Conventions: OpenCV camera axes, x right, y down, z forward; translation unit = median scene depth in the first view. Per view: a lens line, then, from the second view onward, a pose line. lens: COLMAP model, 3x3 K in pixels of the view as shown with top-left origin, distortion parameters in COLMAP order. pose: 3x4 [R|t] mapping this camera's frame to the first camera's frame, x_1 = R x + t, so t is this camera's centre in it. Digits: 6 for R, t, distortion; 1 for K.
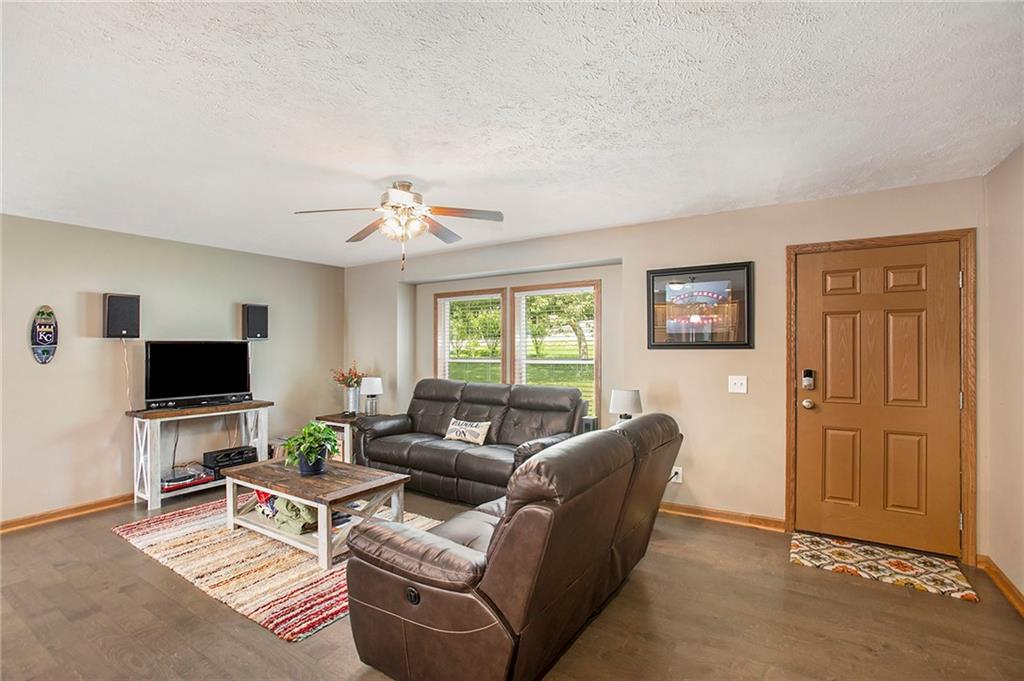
lens RADIAL K [[473.6, 0, 514.1], [0, 473.6, 340.2], [0, 0, 1]] dist [-0.092381, 0.045082]
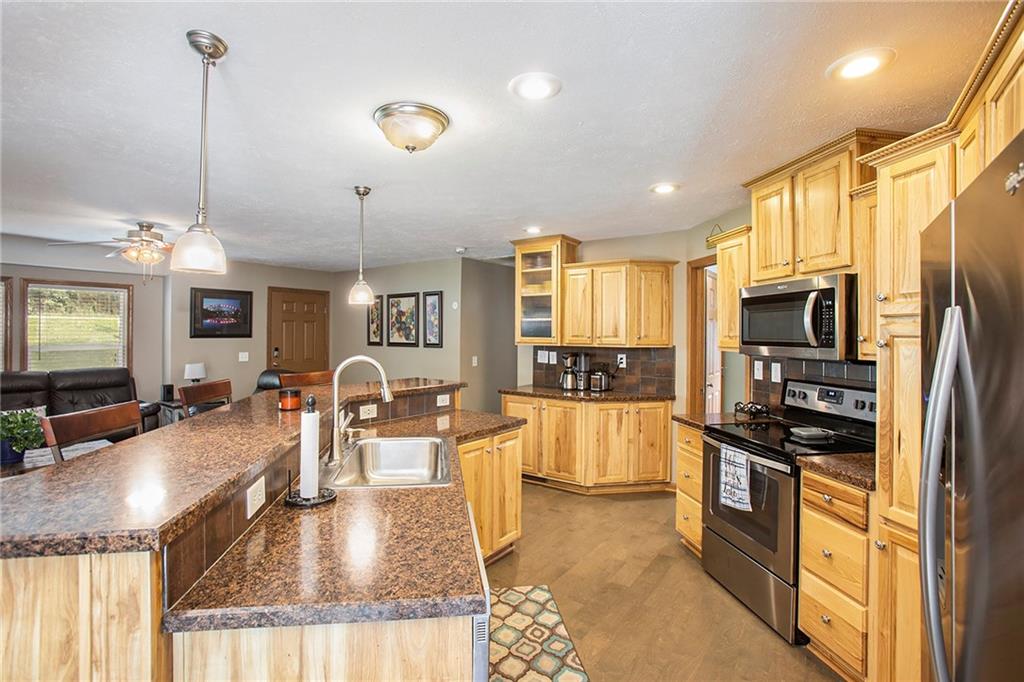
lens RADIAL K [[473.6, 0, 514.1], [0, 473.6, 340.7], [0, 0, 1]] dist [-0.092381, 0.045082]
pose [[0.066291, -0.011888, 0.997730, -1.309235], [-0.017496, 0.999761, 0.013074, -0.012293], [-0.997647, -0.018323, 0.066067, -0.196328]]
